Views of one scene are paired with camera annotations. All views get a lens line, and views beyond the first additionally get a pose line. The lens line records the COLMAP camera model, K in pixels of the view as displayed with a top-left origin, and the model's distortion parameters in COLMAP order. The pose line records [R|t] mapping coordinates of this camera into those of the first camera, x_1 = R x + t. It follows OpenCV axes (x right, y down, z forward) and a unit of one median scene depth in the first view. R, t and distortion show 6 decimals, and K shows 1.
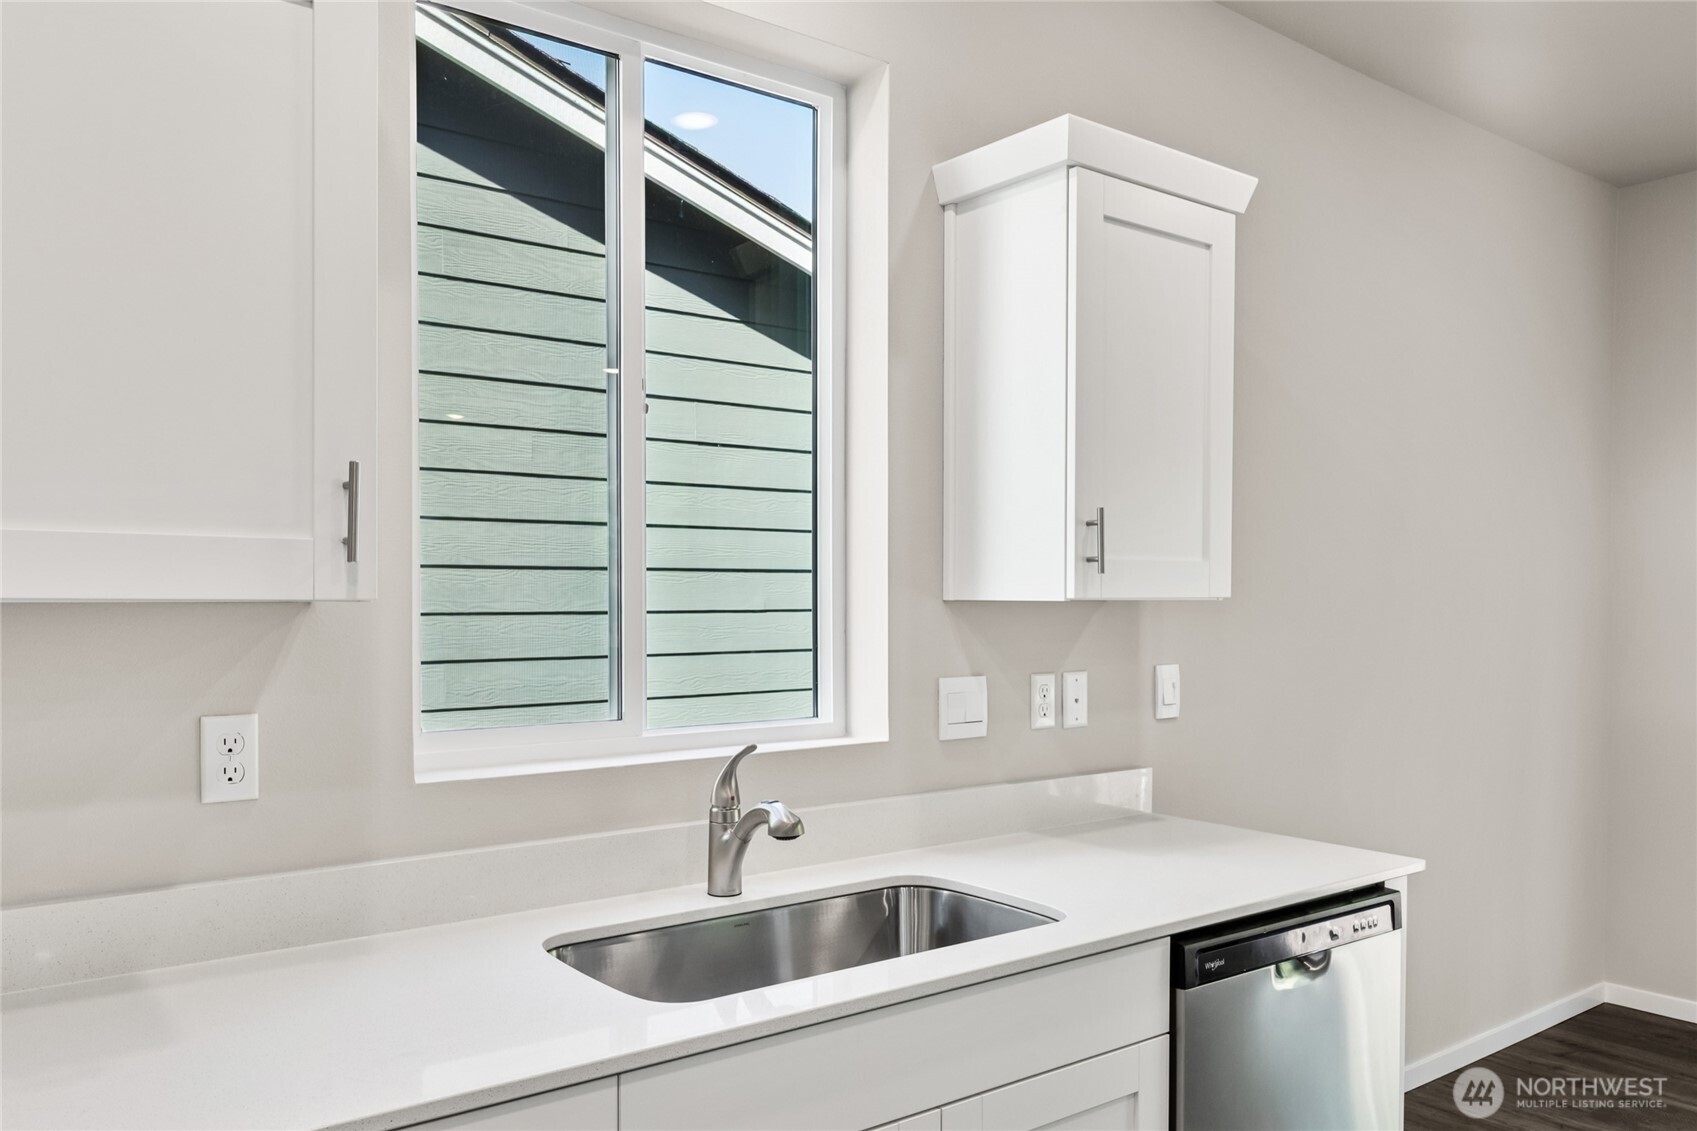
lens RADIAL K [[1282.0, 0, 850.4], [0, 1282.0, 610.4], [0, 0, 1]] dist [0.004017, 0.002305]
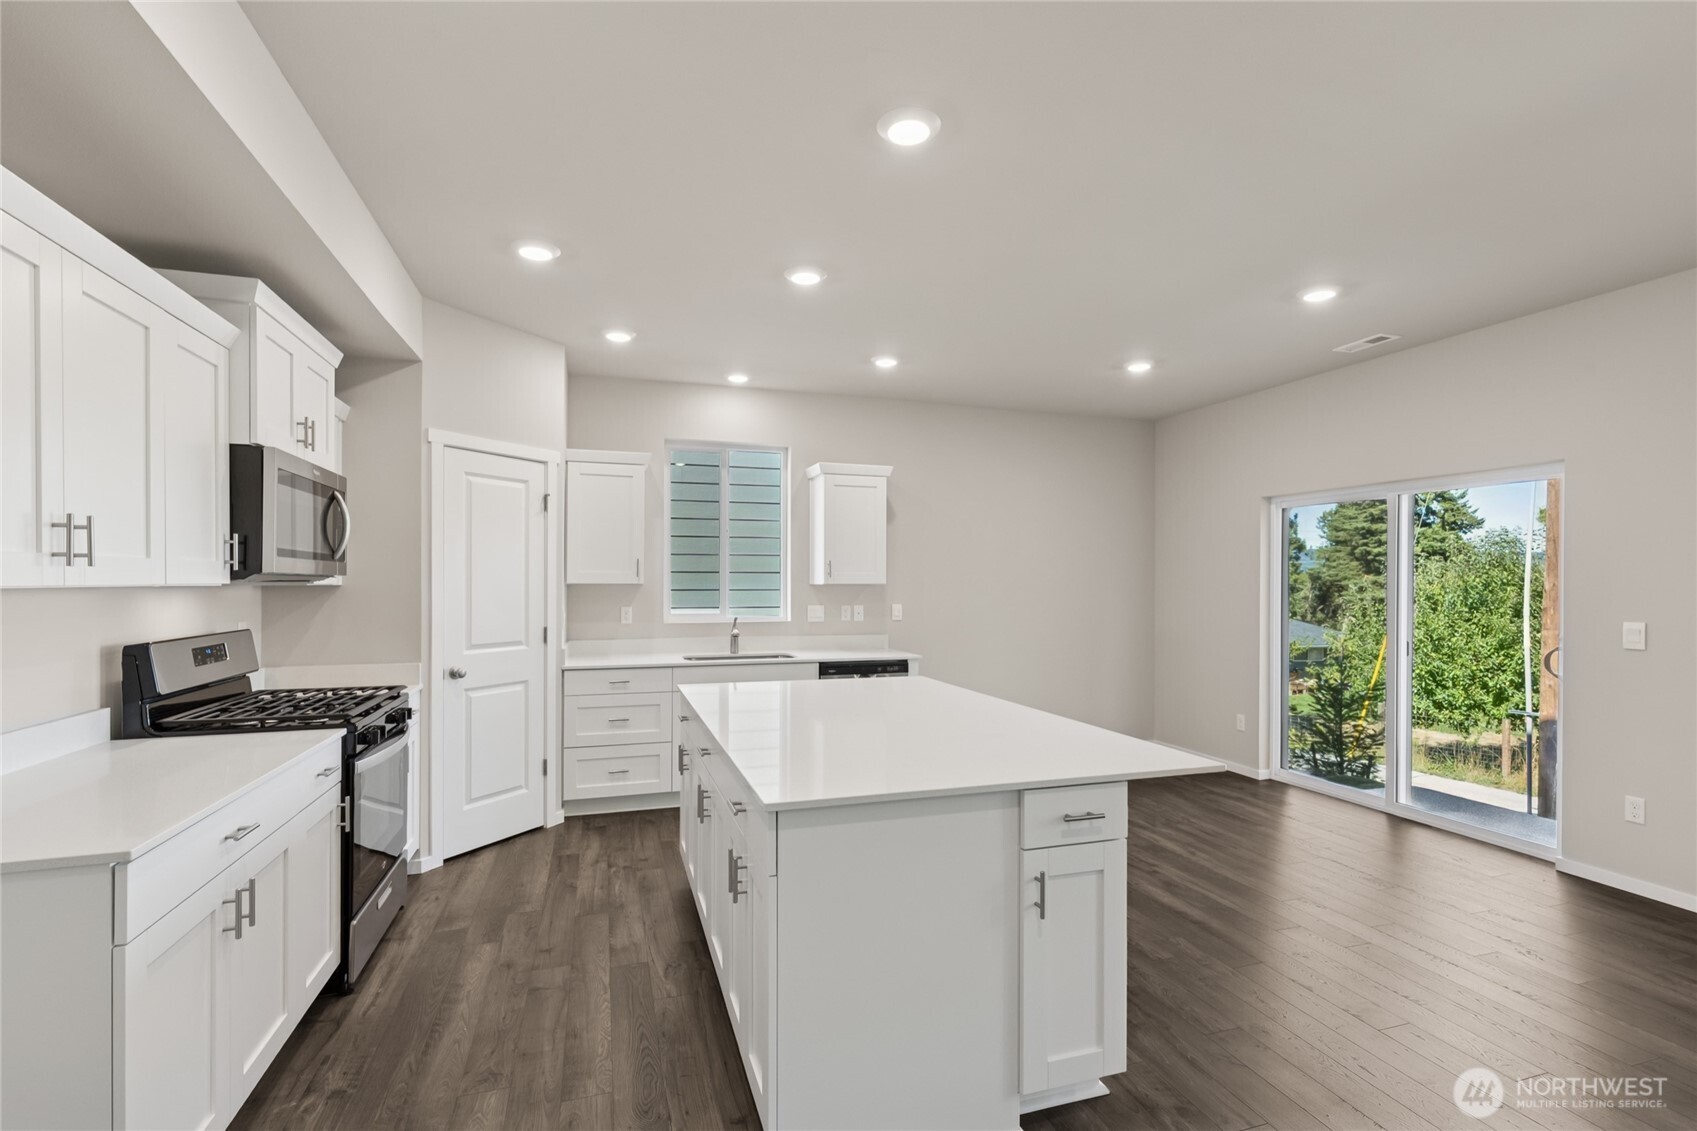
lens RADIAL K [[770.5, 0, 851.0], [0, 770.5, 589.1], [0, 0, 1]] dist [0.029751, -0.000101]
pose [[0.940247, -0.000599, -0.340492, 0.965240], [-0.004337, 0.999896, -0.013738, 0.036419], [0.340464, 0.014394, 0.940147, -1.082013]]
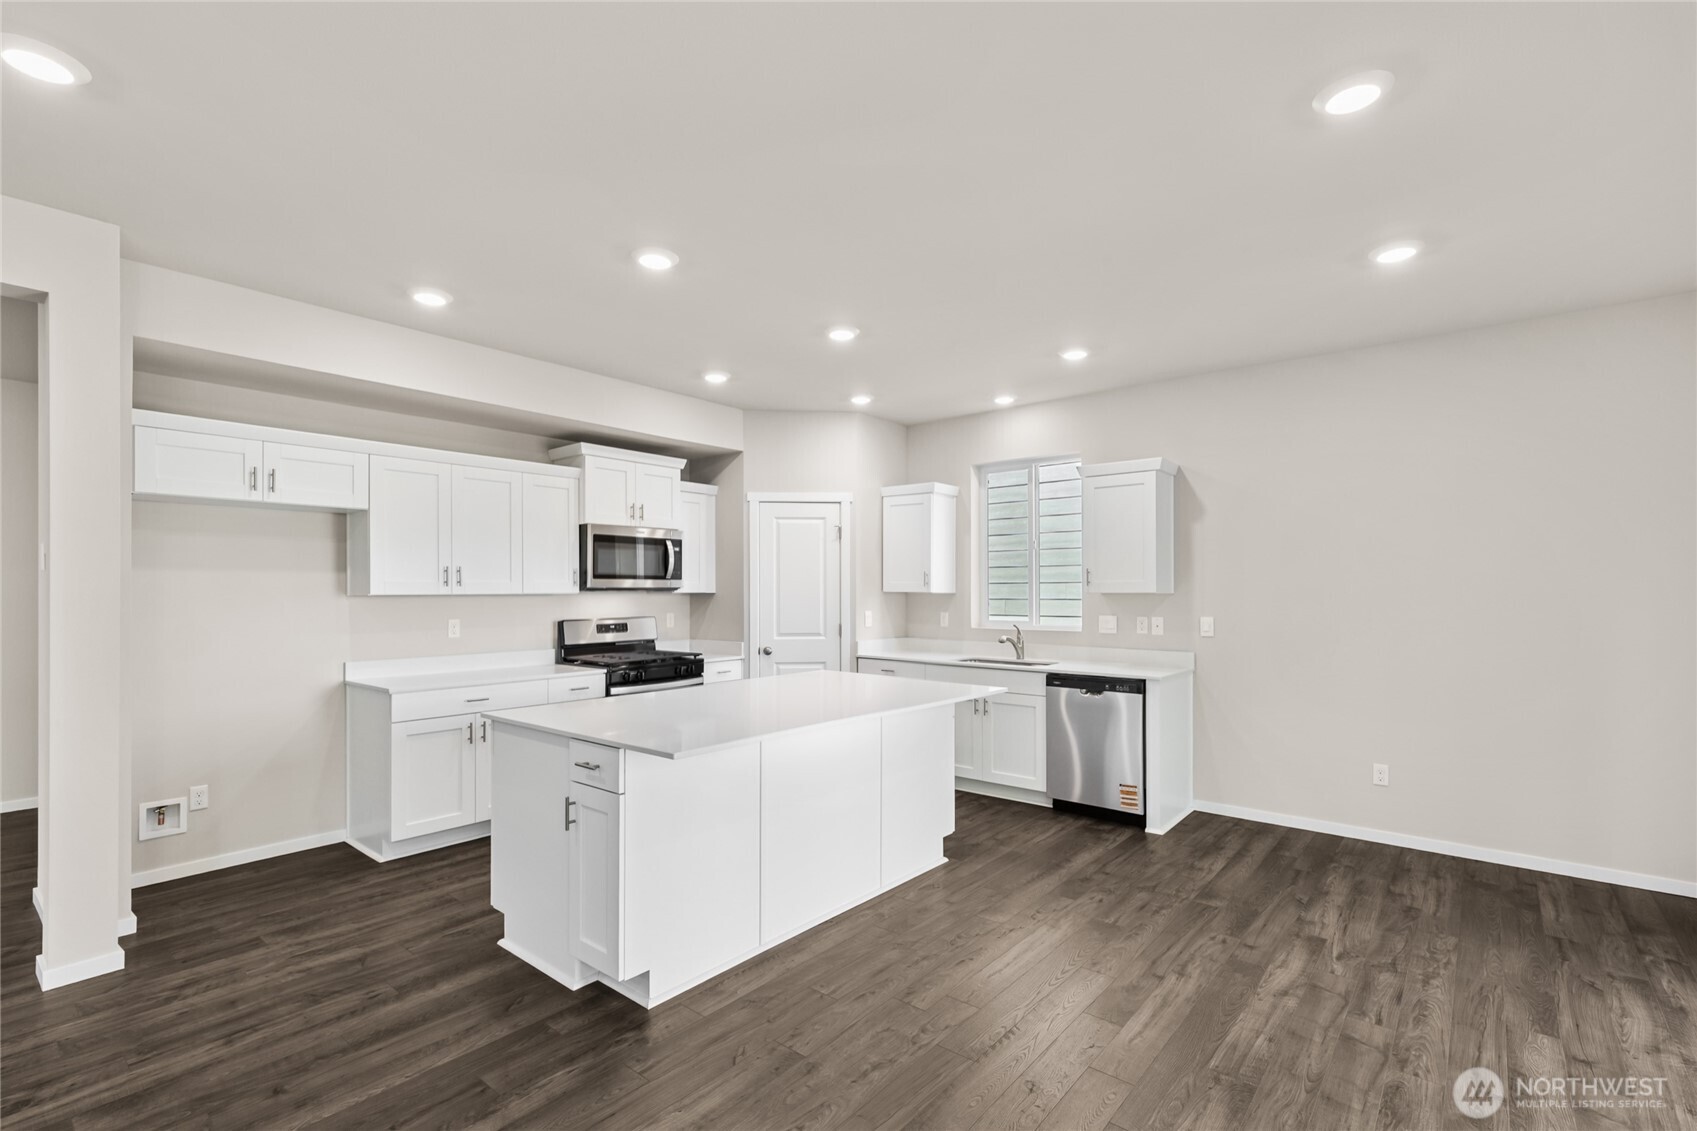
lens RADIAL K [[768.9, 0, 841.0], [0, 768.9, 587.2], [0, 0, 1]] dist [-0.002896, -0.000788]
pose [[0.206495, -0.008507, -0.978411, 2.026390], [-0.020509, 0.999705, -0.013020, 0.017644], [0.978233, 0.022755, 0.206260, -0.137186]]
